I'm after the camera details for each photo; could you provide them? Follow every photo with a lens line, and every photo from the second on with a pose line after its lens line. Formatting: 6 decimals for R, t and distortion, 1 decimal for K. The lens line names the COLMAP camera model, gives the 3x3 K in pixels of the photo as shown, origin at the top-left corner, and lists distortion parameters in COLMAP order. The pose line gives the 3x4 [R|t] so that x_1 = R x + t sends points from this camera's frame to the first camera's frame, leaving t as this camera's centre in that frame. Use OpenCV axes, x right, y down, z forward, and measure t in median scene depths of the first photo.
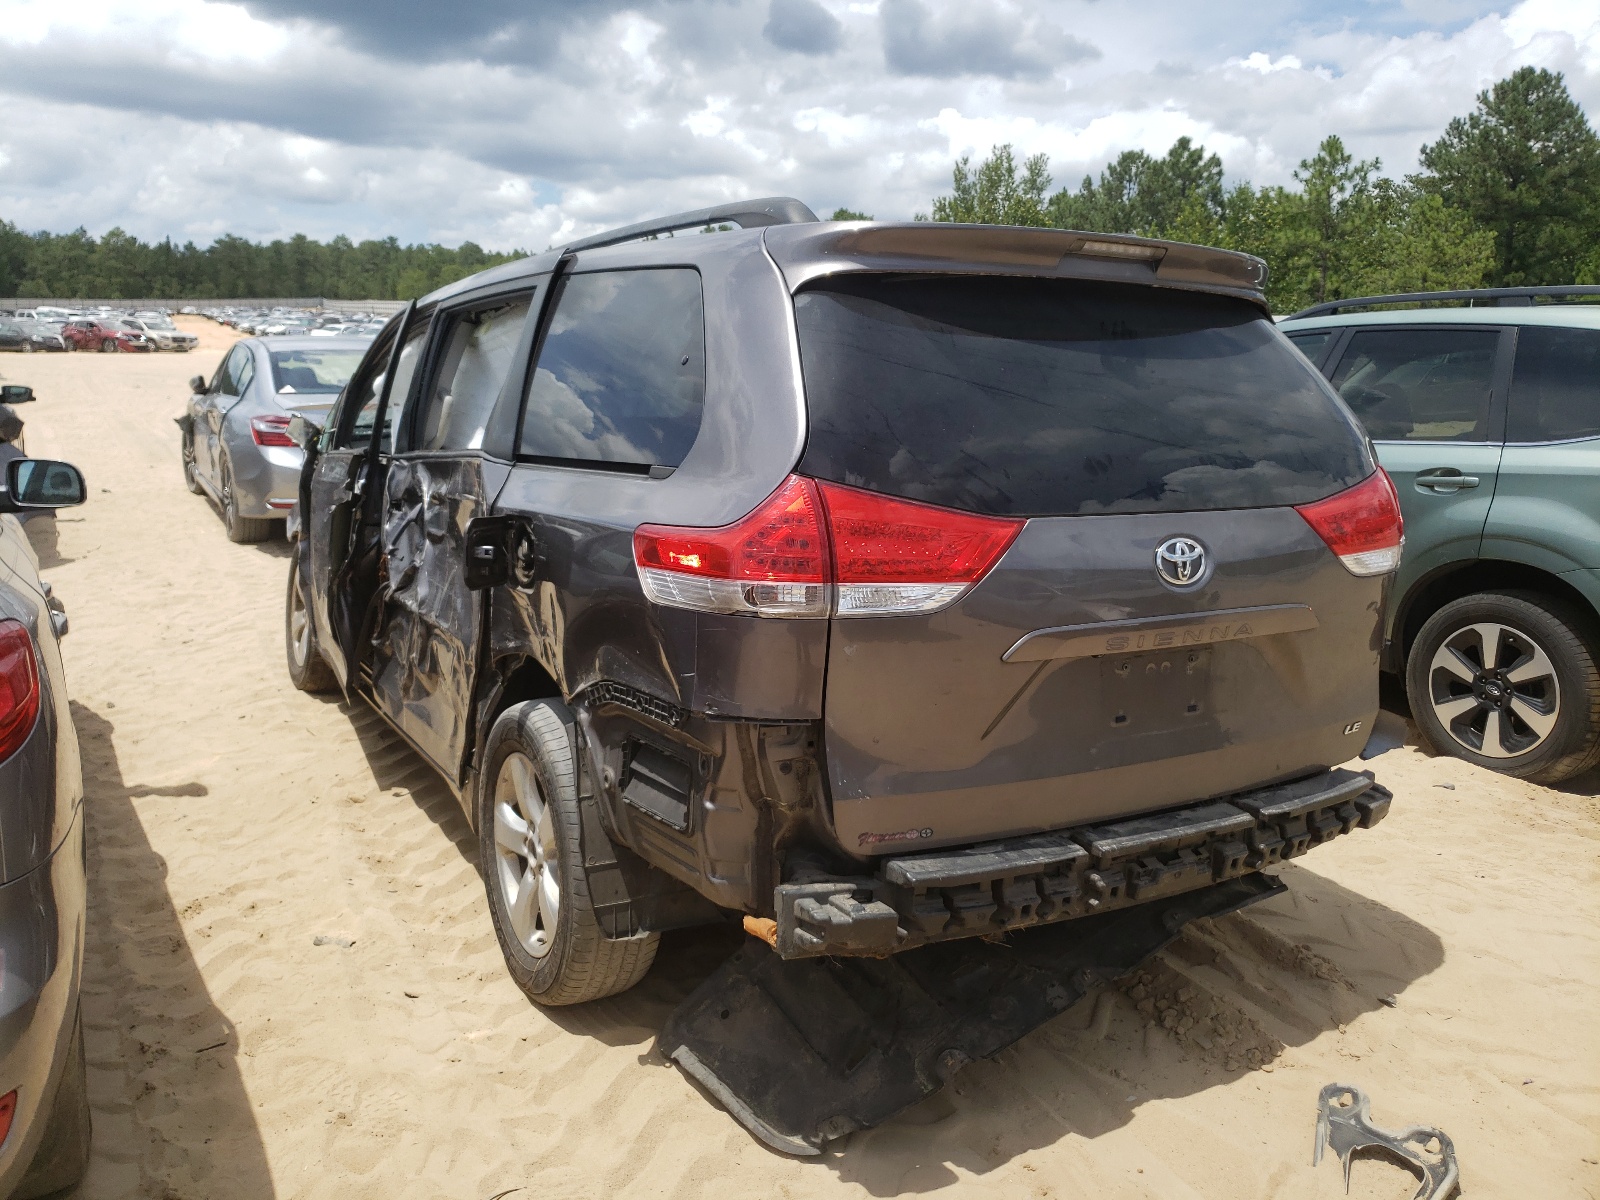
lens RADIAL K [[1308.4, 0, 789.4], [0, 1308.4, 597.2], [0, 0, 1]] dist [-0.018114, 0.042640]
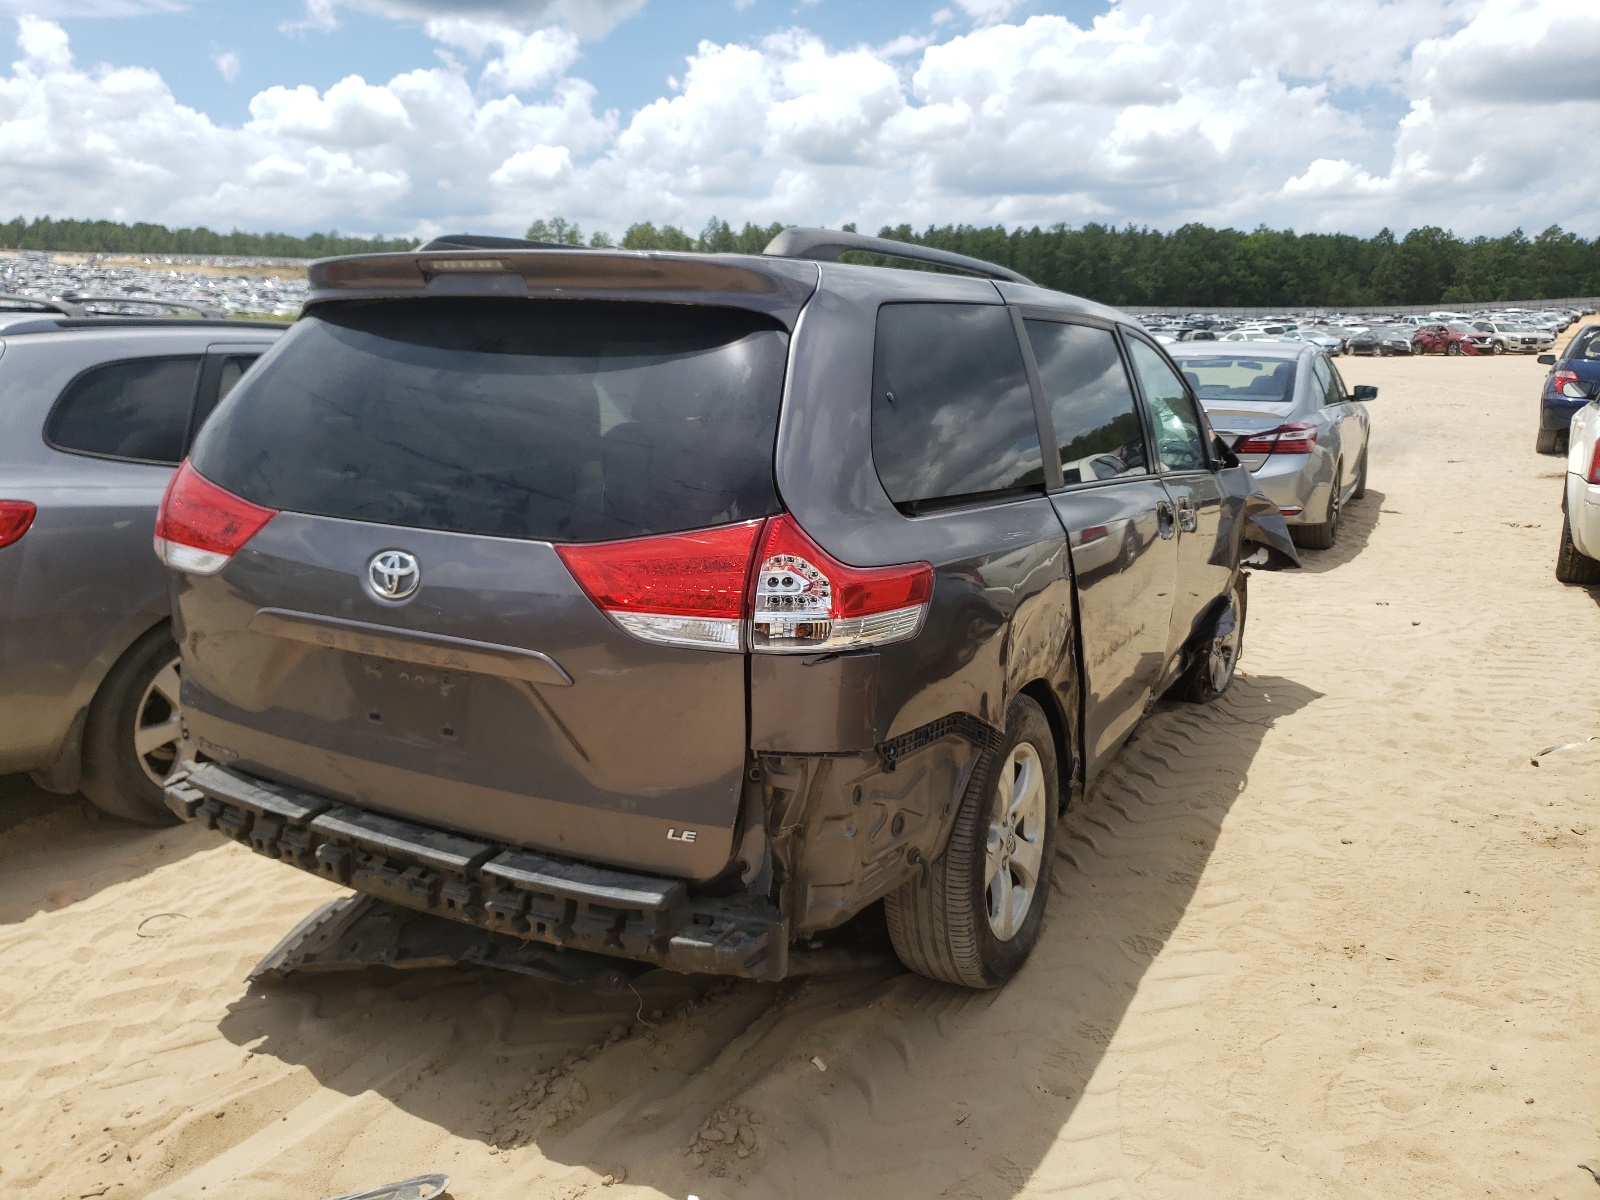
lens RADIAL K [[1308.4, 0, 793.9], [0, 1308.4, 603.0], [0, 0, 1]] dist [-0.018114, 0.042640]
pose [[0.496271, 0.151685, -0.854814, 0.115490], [-0.149099, 0.984880, 0.088204, -0.012363], [0.855268, 0.083679, 0.511384, 0.065940]]
